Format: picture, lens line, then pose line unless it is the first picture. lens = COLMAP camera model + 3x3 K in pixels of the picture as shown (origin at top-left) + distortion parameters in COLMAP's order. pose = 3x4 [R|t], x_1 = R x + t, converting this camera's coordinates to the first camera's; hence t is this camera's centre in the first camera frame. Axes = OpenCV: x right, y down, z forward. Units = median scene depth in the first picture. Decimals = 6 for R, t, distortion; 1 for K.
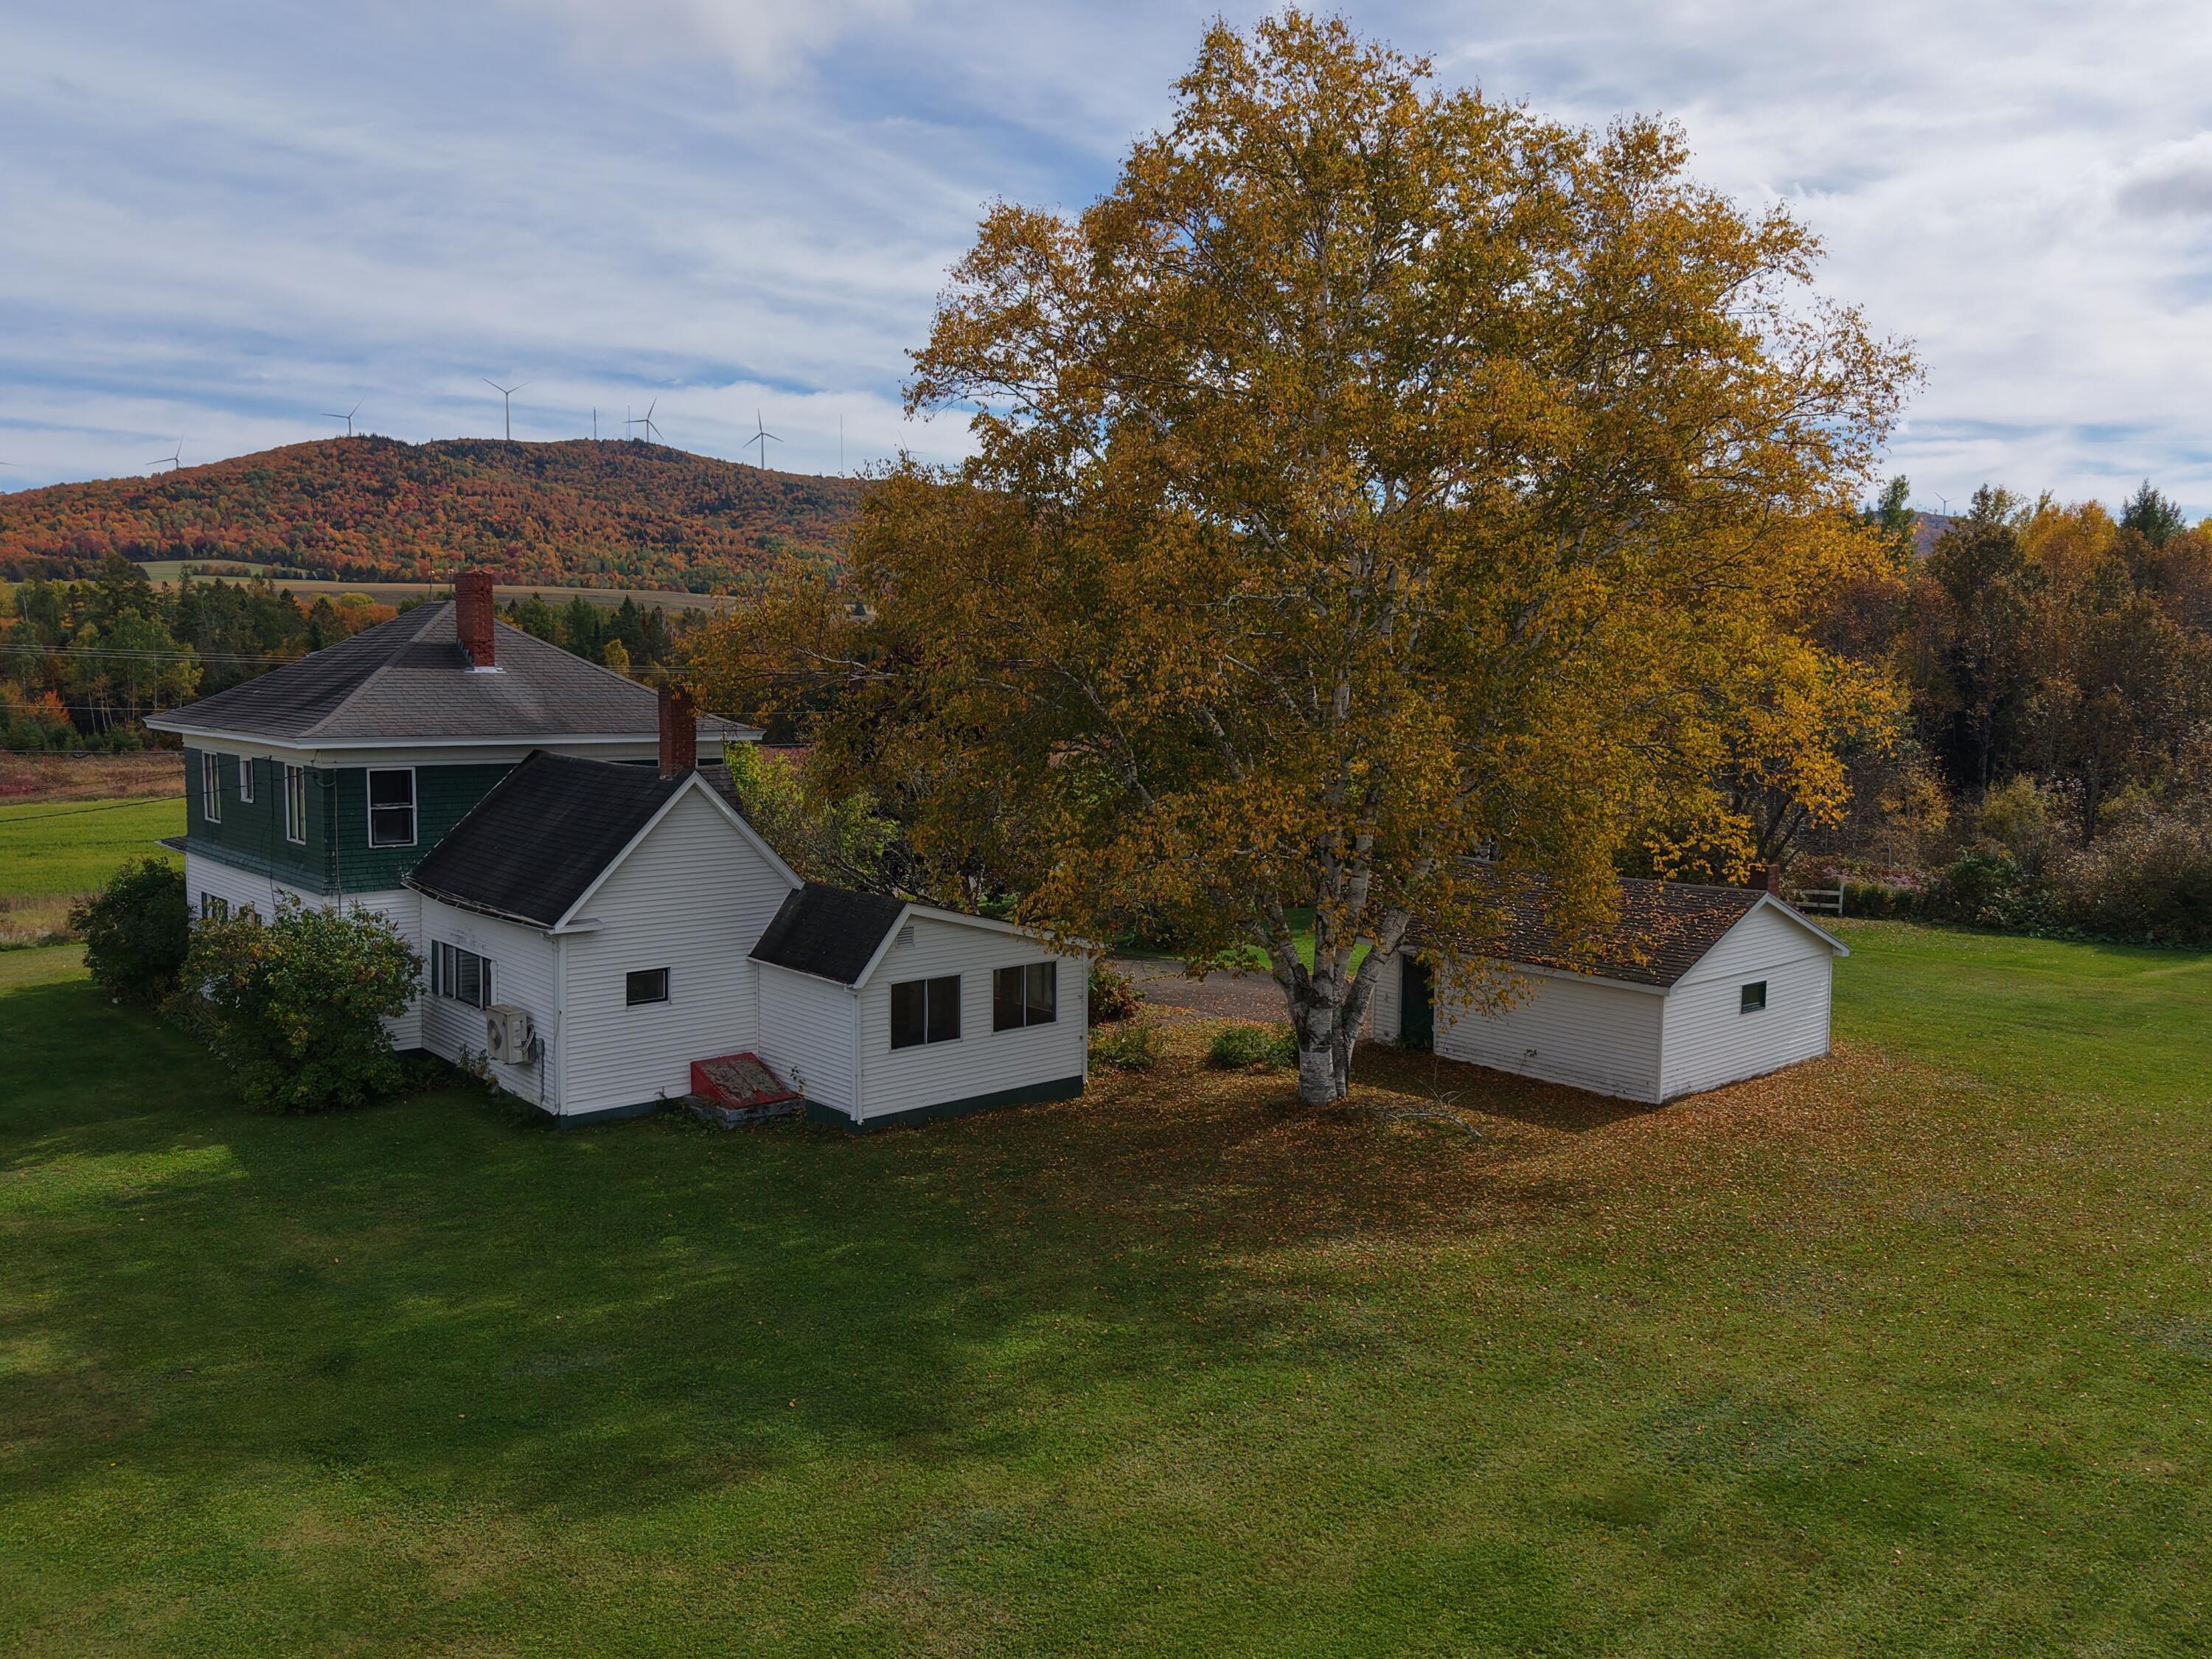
lens RADIAL K [[1812.4, 0, 1173.5], [0, 1812.4, 830.1], [0, 0, 1]] dist [-0.002405, -0.048689]
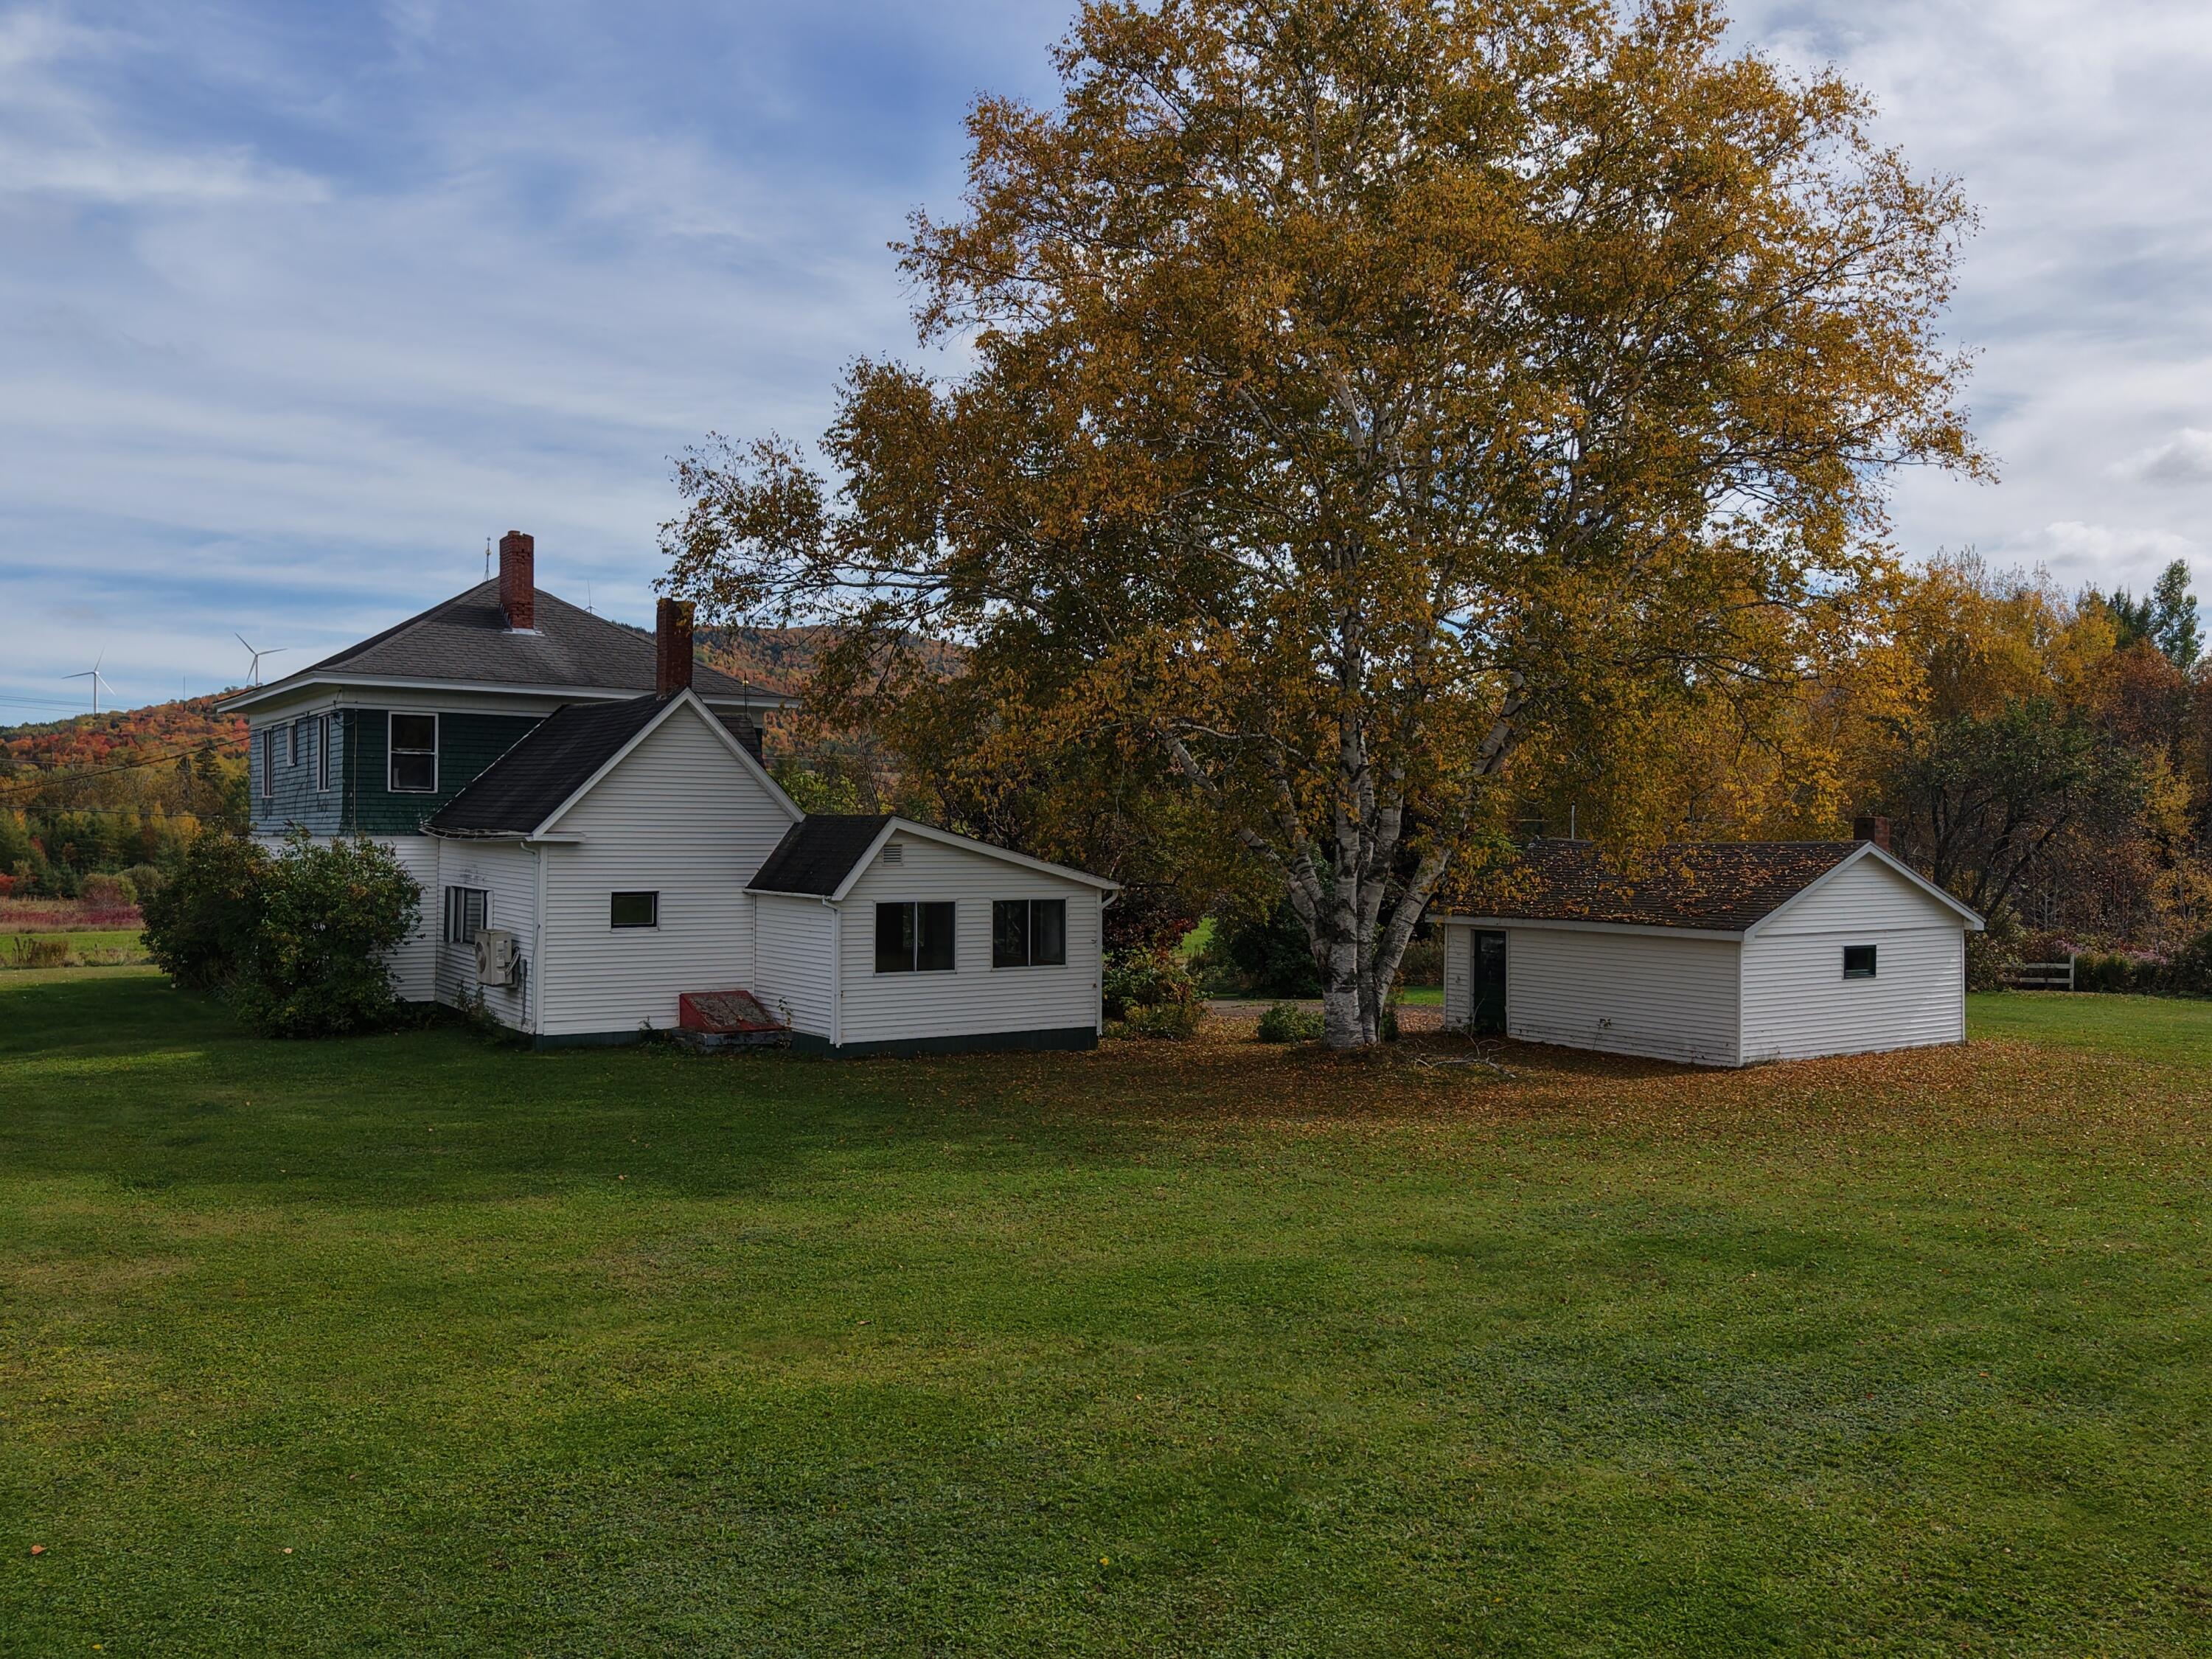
lens RADIAL K [[1933.2, 0, 1177.7], [0, 1933.2, 840.7], [0, 0, 1]] dist [0.040381, -0.154014]
pose [[0.990594, -0.008000, -0.136602, 0.133864], [-0.006530, 0.994388, -0.105594, 0.151895], [0.136680, 0.105493, 0.984982, 0.016076]]
